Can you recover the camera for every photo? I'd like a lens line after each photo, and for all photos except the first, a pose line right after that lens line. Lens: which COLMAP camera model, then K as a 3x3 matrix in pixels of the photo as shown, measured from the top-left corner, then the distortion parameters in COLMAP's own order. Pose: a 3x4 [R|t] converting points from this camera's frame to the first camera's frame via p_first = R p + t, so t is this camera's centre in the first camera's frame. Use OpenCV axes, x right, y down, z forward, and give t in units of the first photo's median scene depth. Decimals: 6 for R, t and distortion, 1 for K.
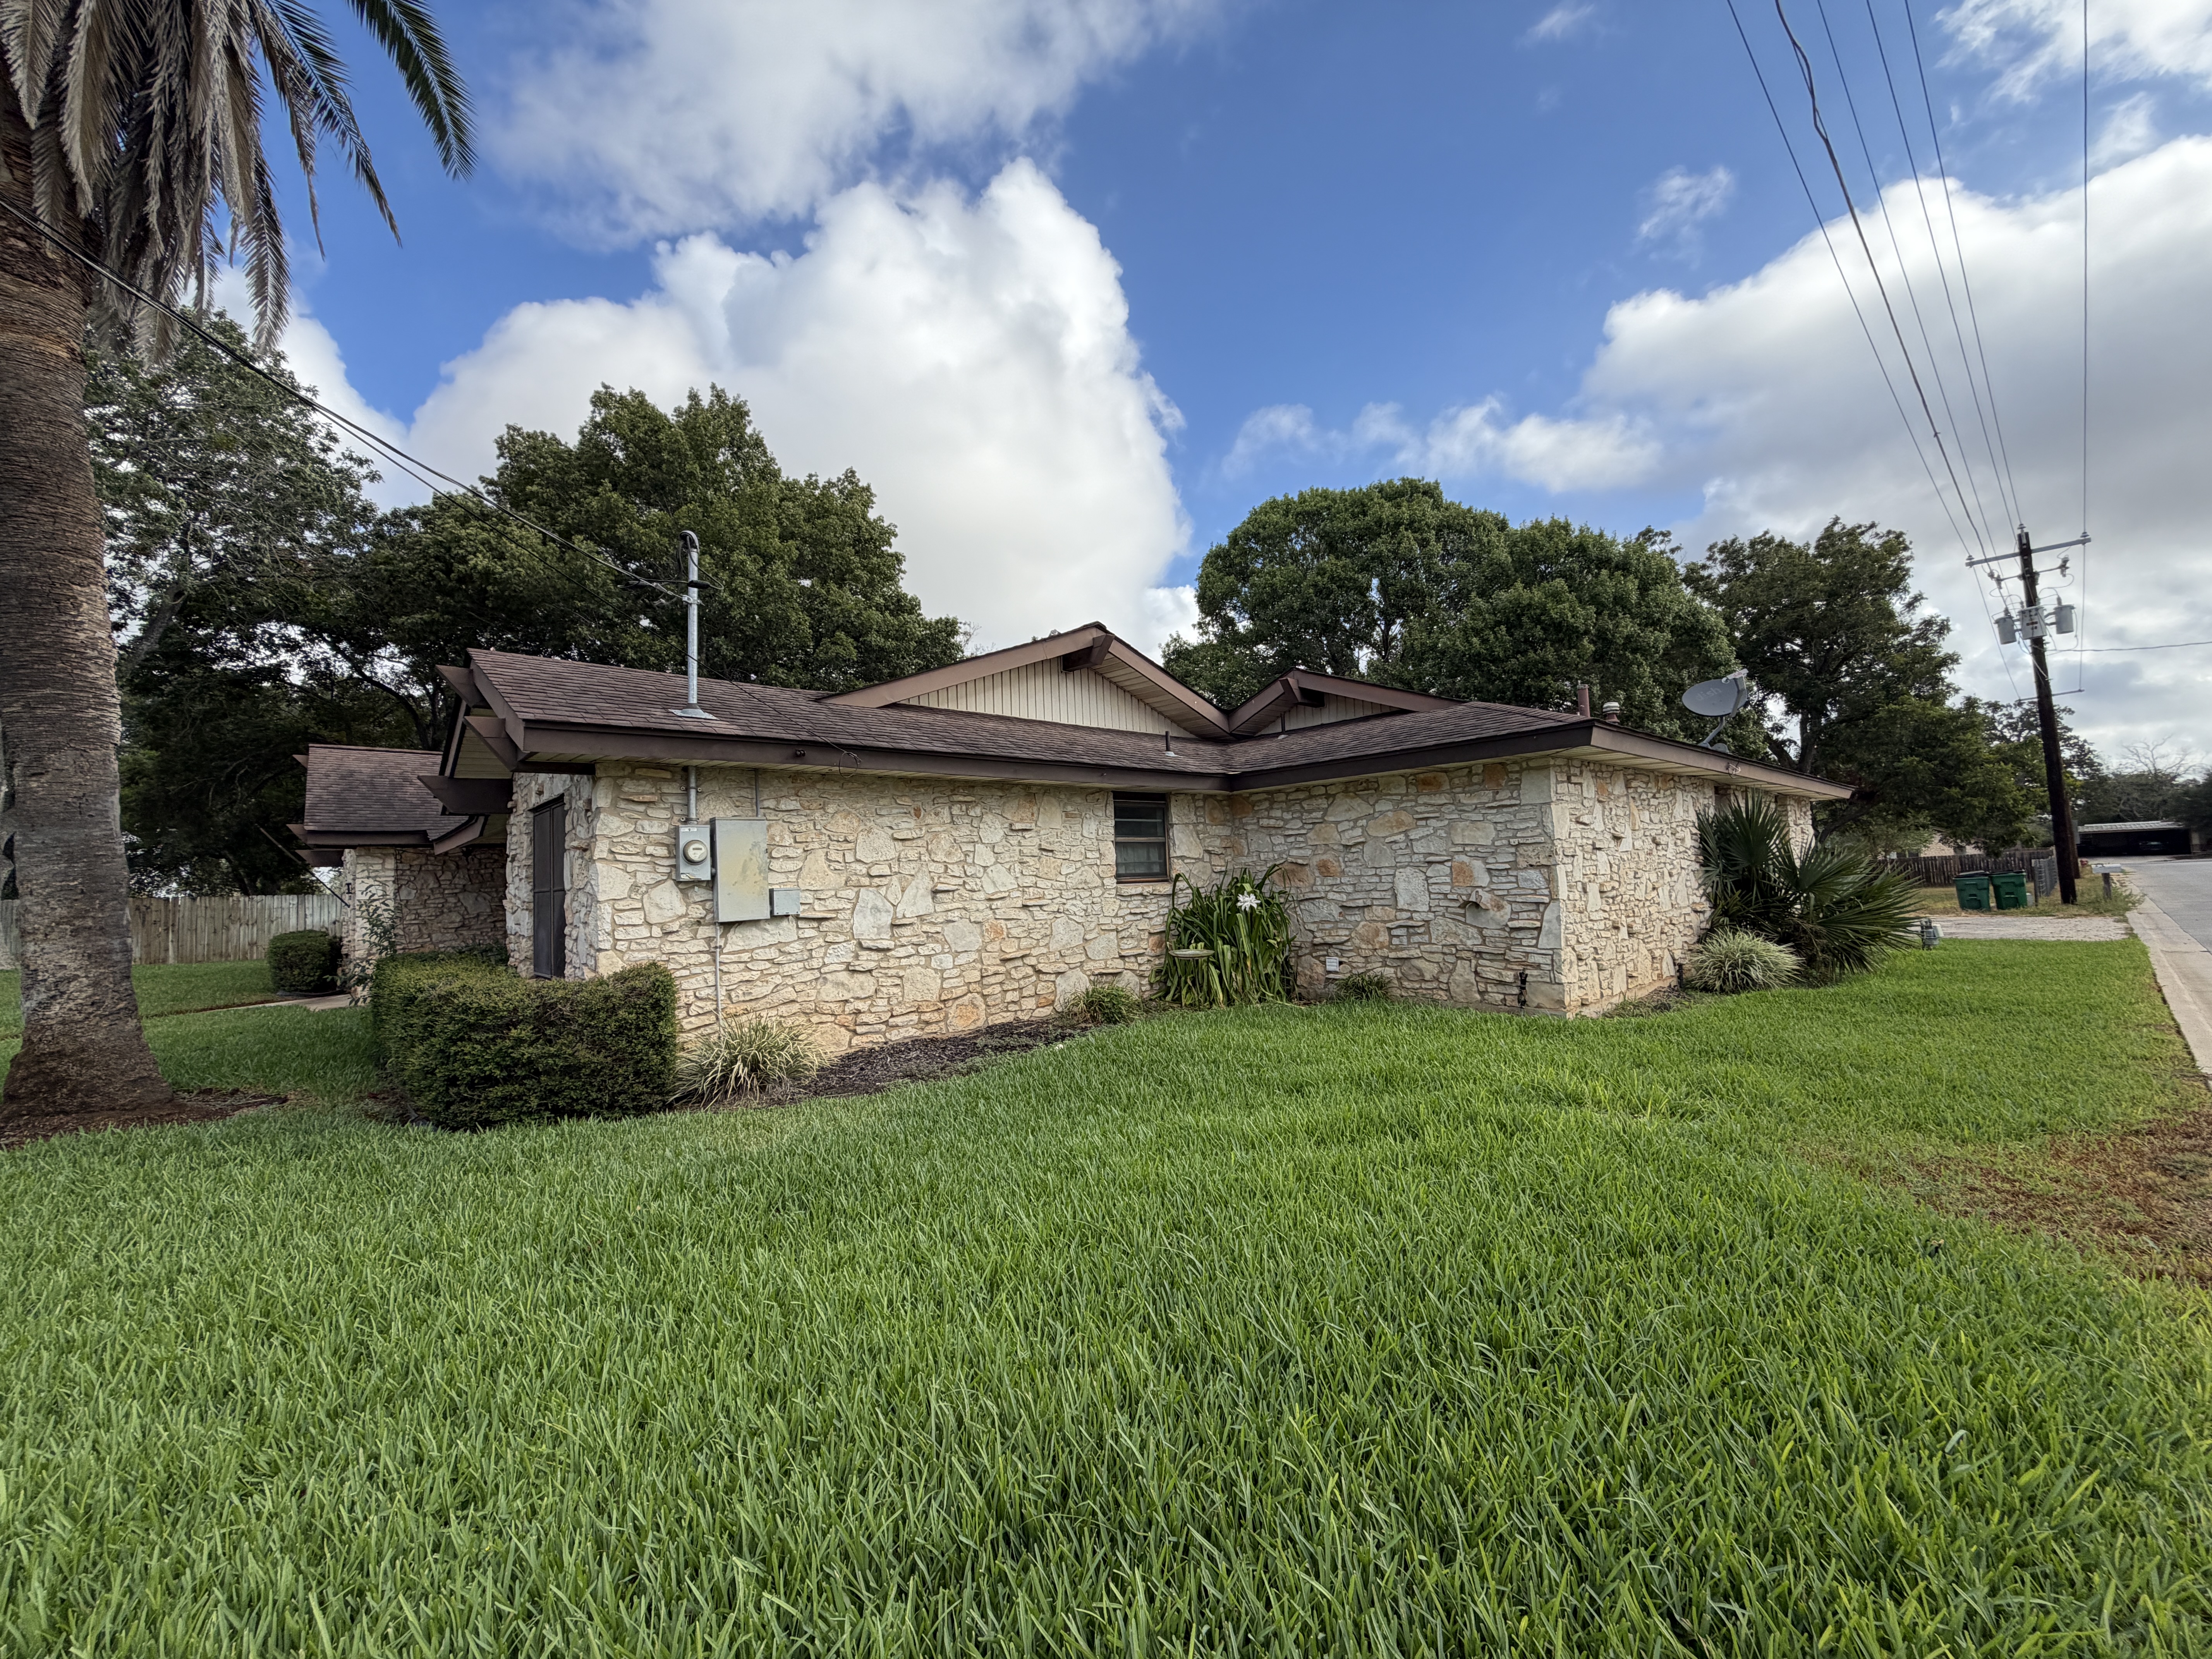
lens RADIAL K [[880.0, 0, 1103.4], [0, 880.0, 836.5], [0, 0, 1]] dist [-0.000170, 0.000121]
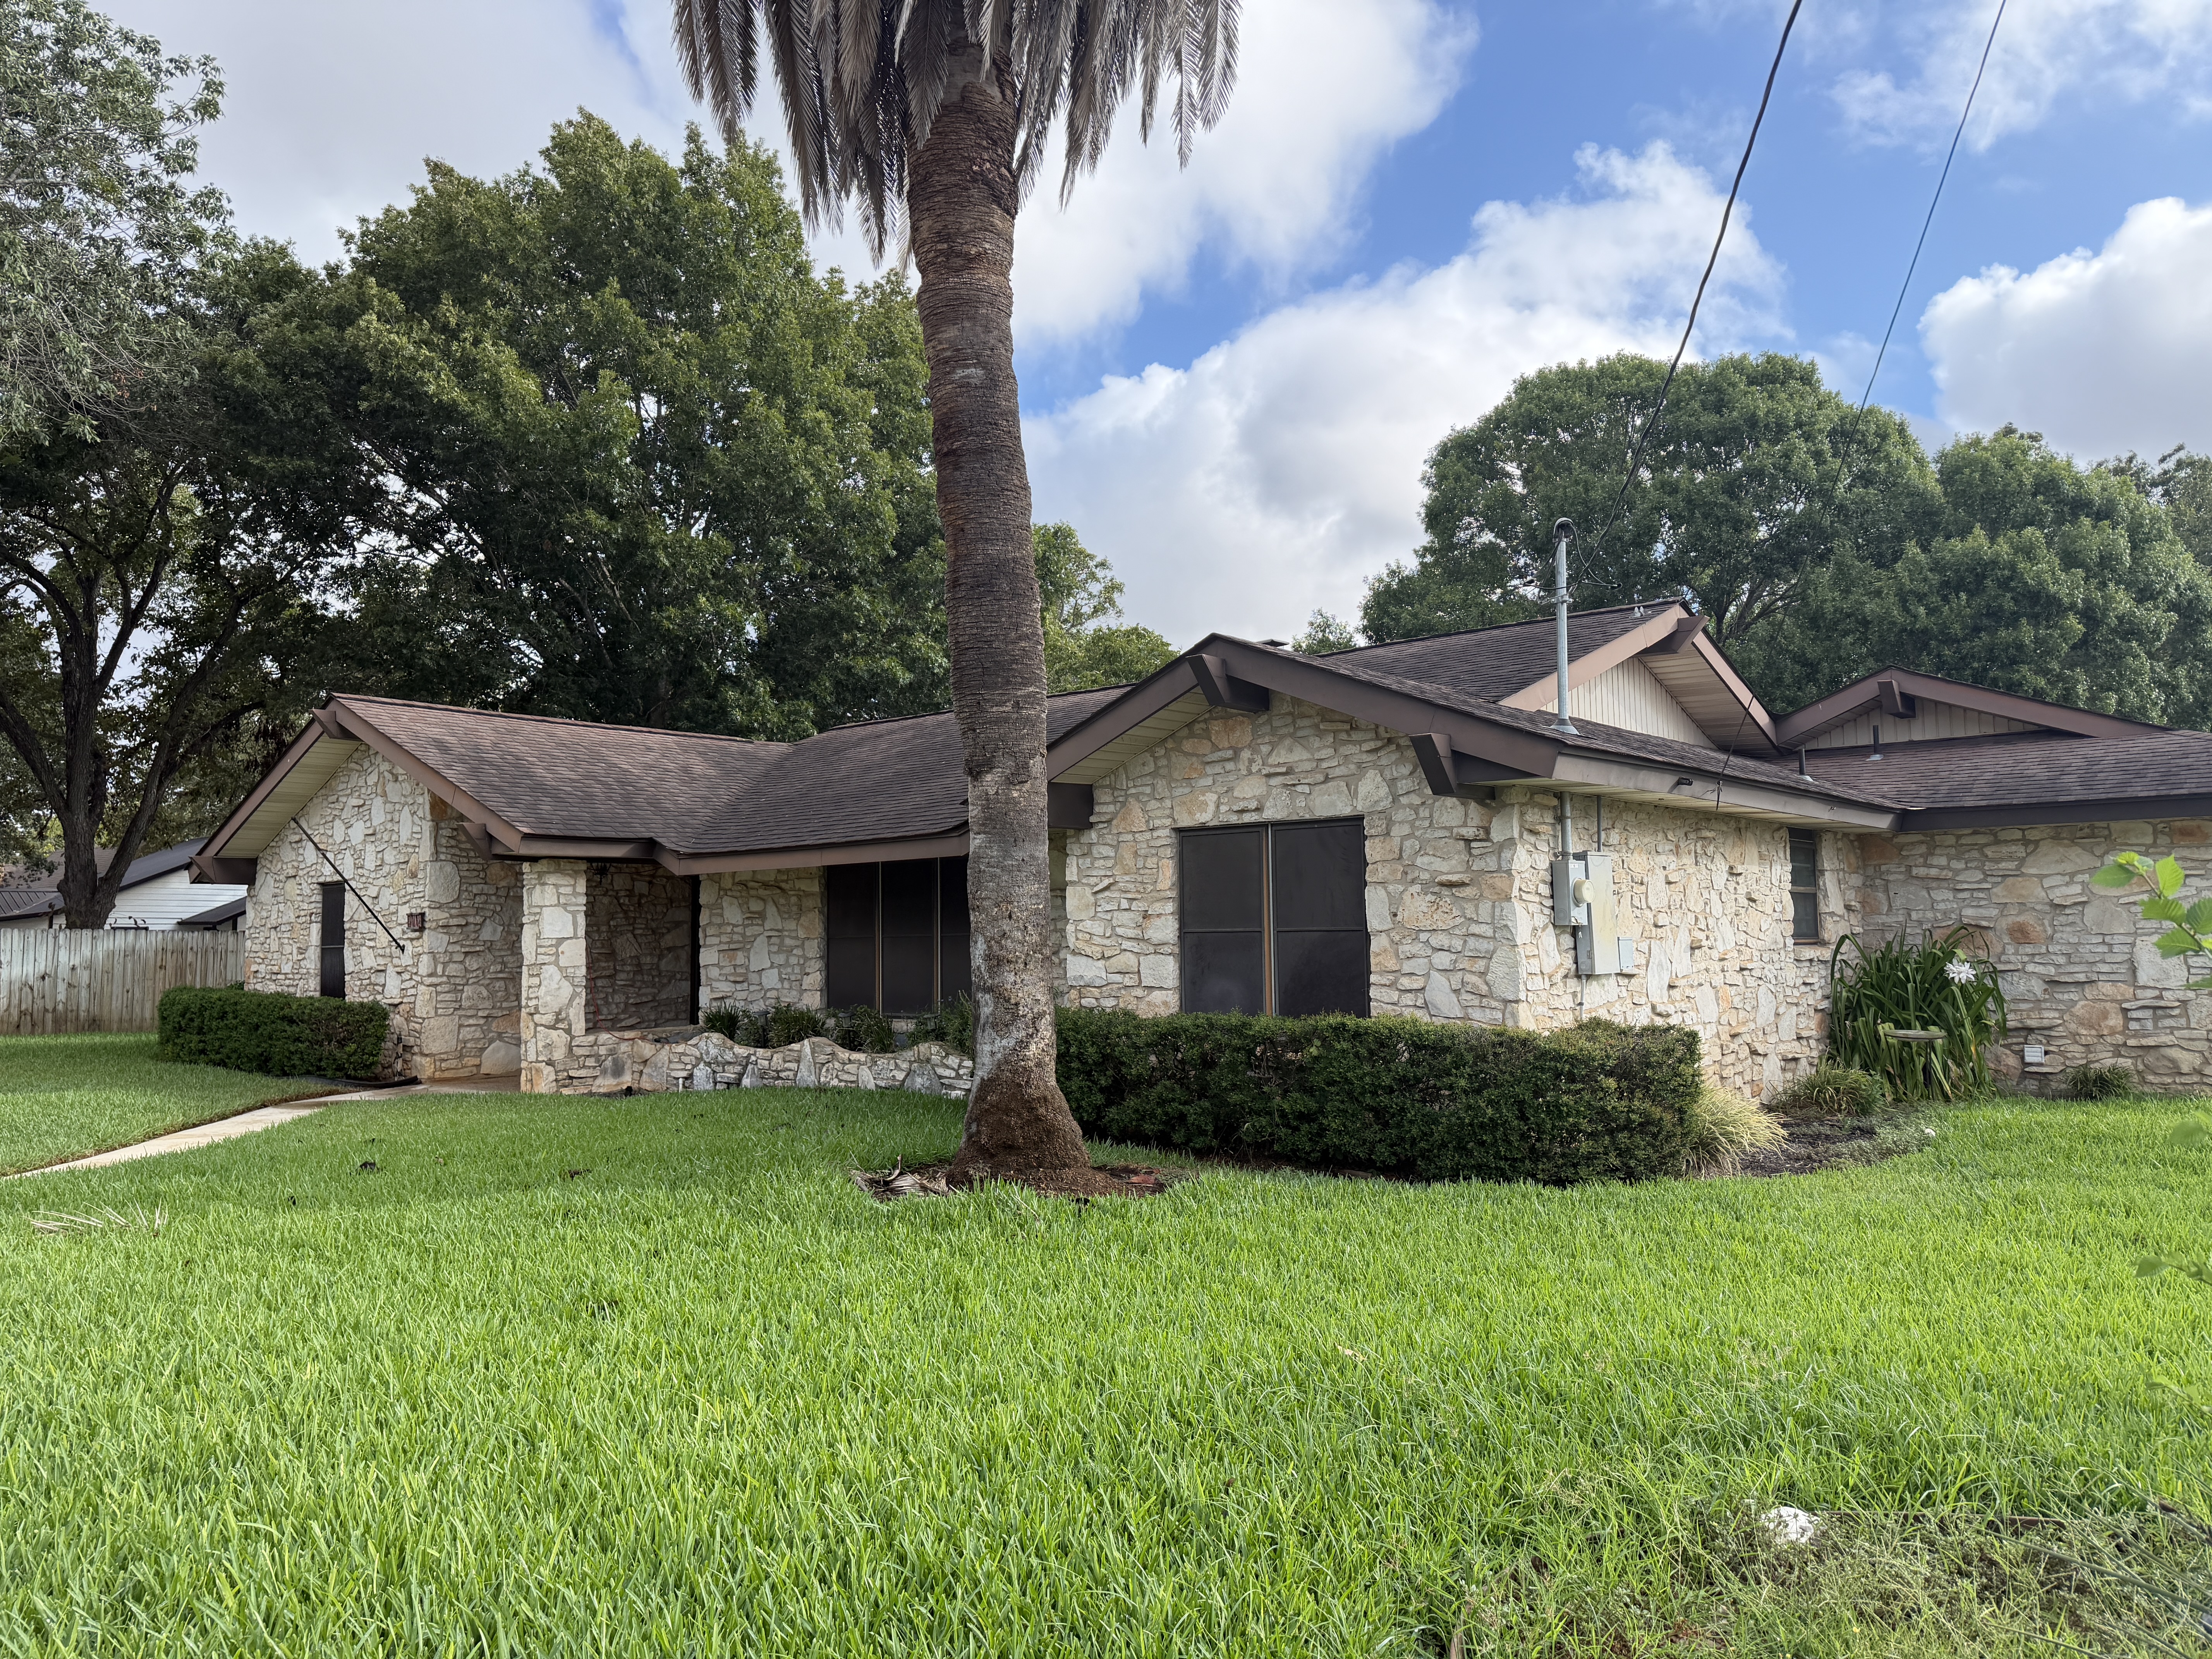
lens RADIAL K [[1550.5, 0, 1106.0], [0, 1550.5, 829.5], [0, 0, 1]] dist [0.084339, -0.102760]
pose [[0.992137, 0.035978, 0.119878, -0.824058], [-0.033034, 0.999104, -0.026456, 0.008773], [-0.120722, 0.022288, 0.992436, -0.345912]]
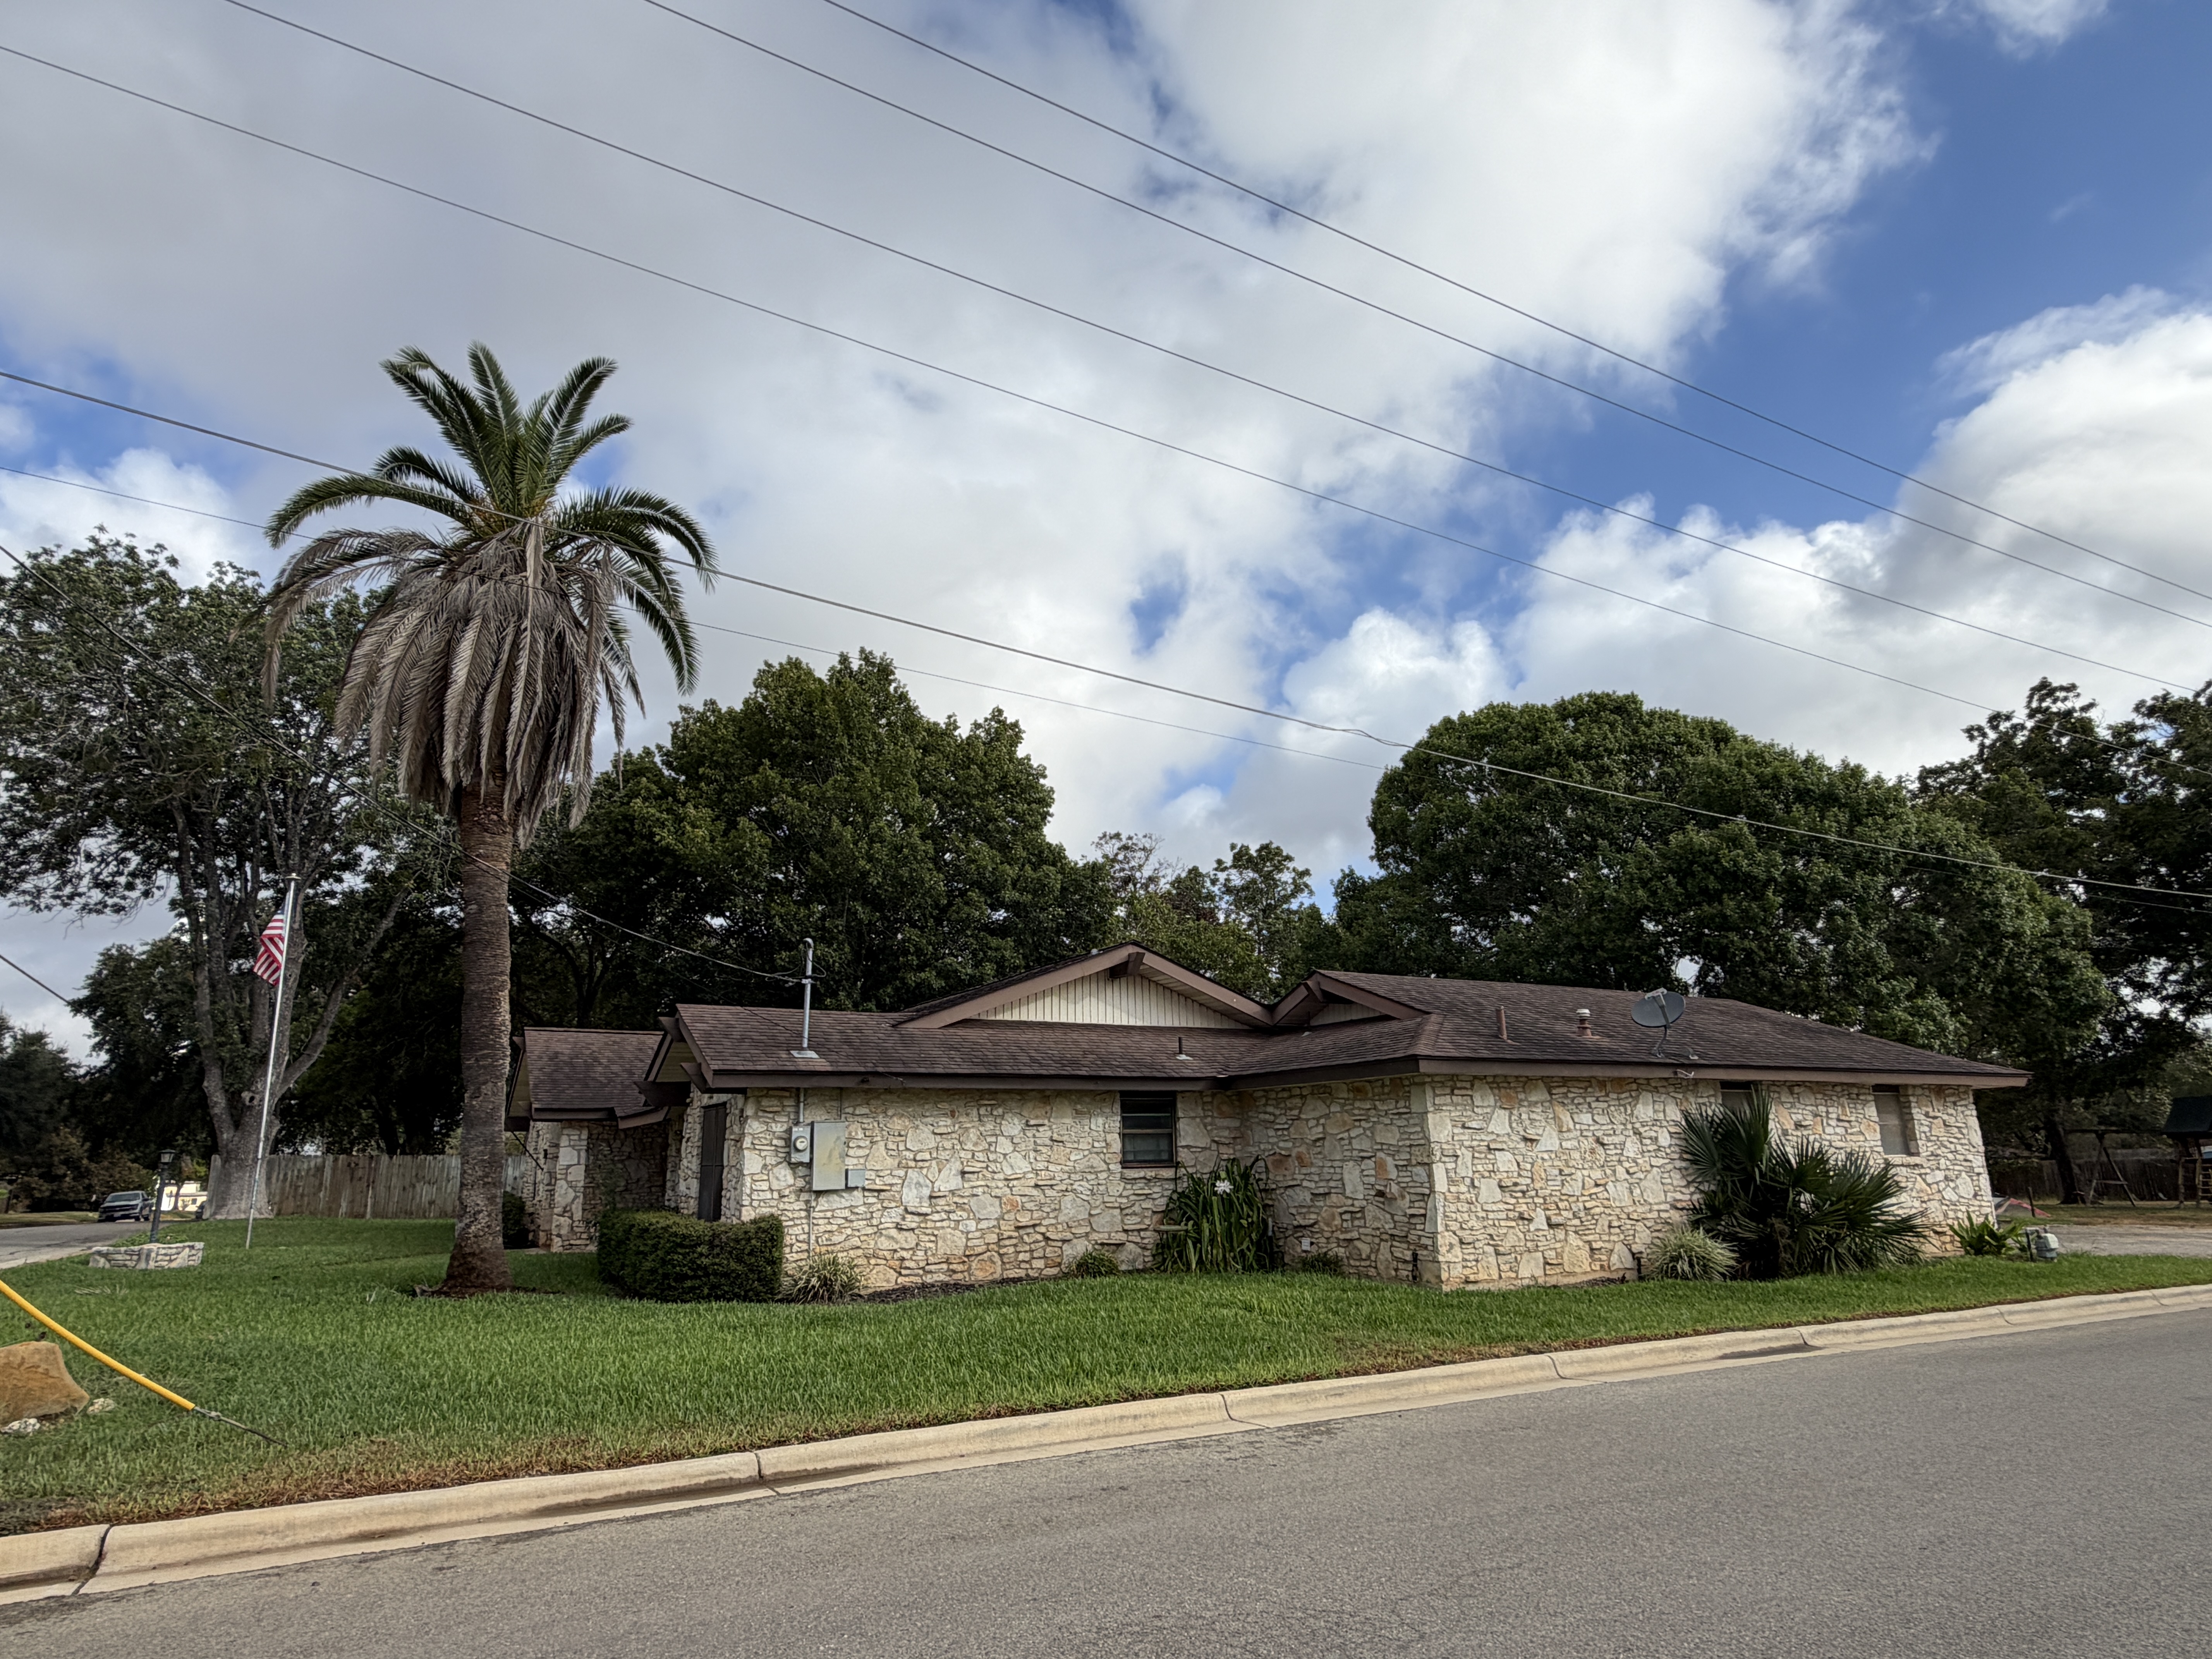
lens RADIAL K [[1268.8, 0, 1102.0], [0, 1268.8, 841.9], [0, 0, 1]] dist [-0.001374, -0.000212]
pose [[0.971458, -0.035430, -0.234550, 0.452955], [-0.008542, 0.982917, -0.183853, -0.074463], [0.237057, 0.180609, 0.954560, -0.842725]]
